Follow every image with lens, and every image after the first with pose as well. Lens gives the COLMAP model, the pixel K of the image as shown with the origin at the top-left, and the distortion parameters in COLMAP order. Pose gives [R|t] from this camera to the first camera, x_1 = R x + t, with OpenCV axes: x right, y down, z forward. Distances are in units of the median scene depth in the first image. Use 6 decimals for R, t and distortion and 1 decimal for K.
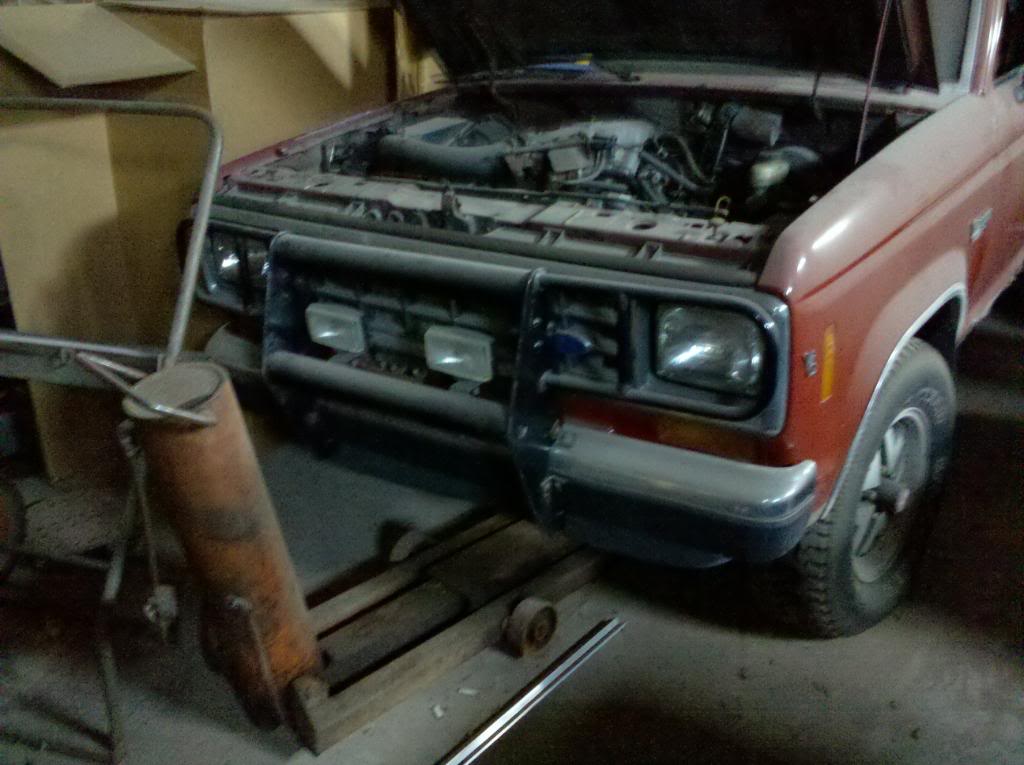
lens RADIAL K [[953.8, 0, 513.1], [0, 953.8, 388.2], [0, 0, 1]] dist [0.037689, 0.000000]
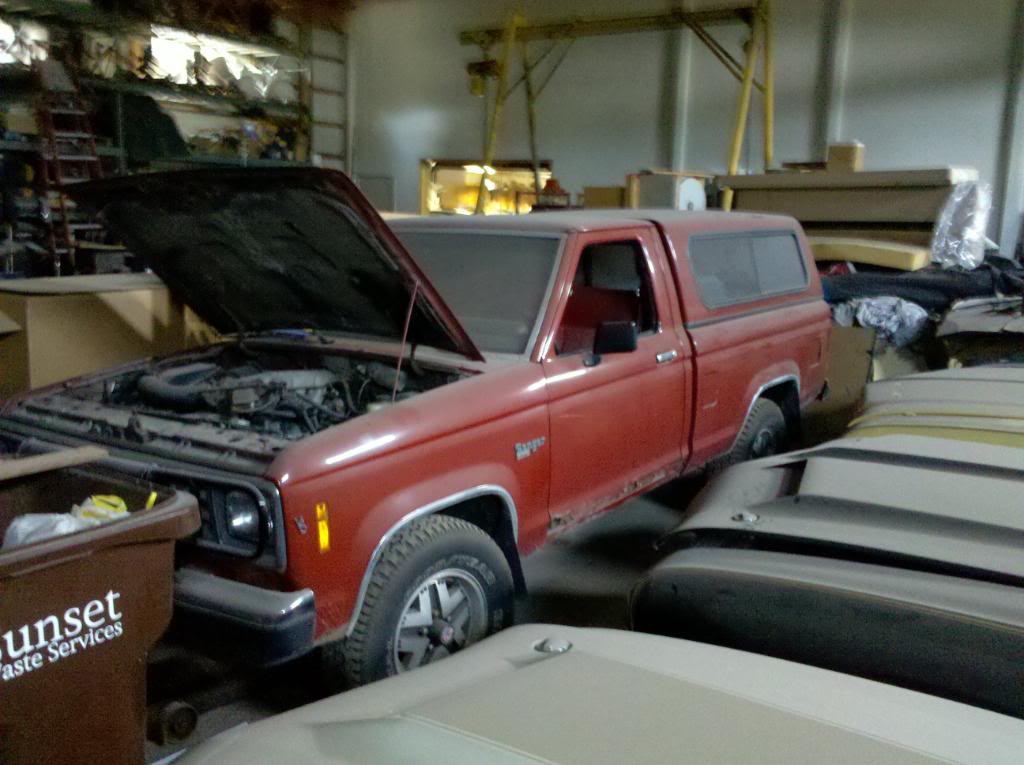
lens RADIAL K [[953.8, 0, 513.0], [0, 953.8, 376.7], [0, 0, 1]] dist [0.037689, 0.000000]
pose [[0.999630, 0.027061, -0.002727, 0.481464], [-0.026934, 0.970975, -0.237660, 0.076142], [-0.003784, 0.237646, 0.971345, -0.466951]]
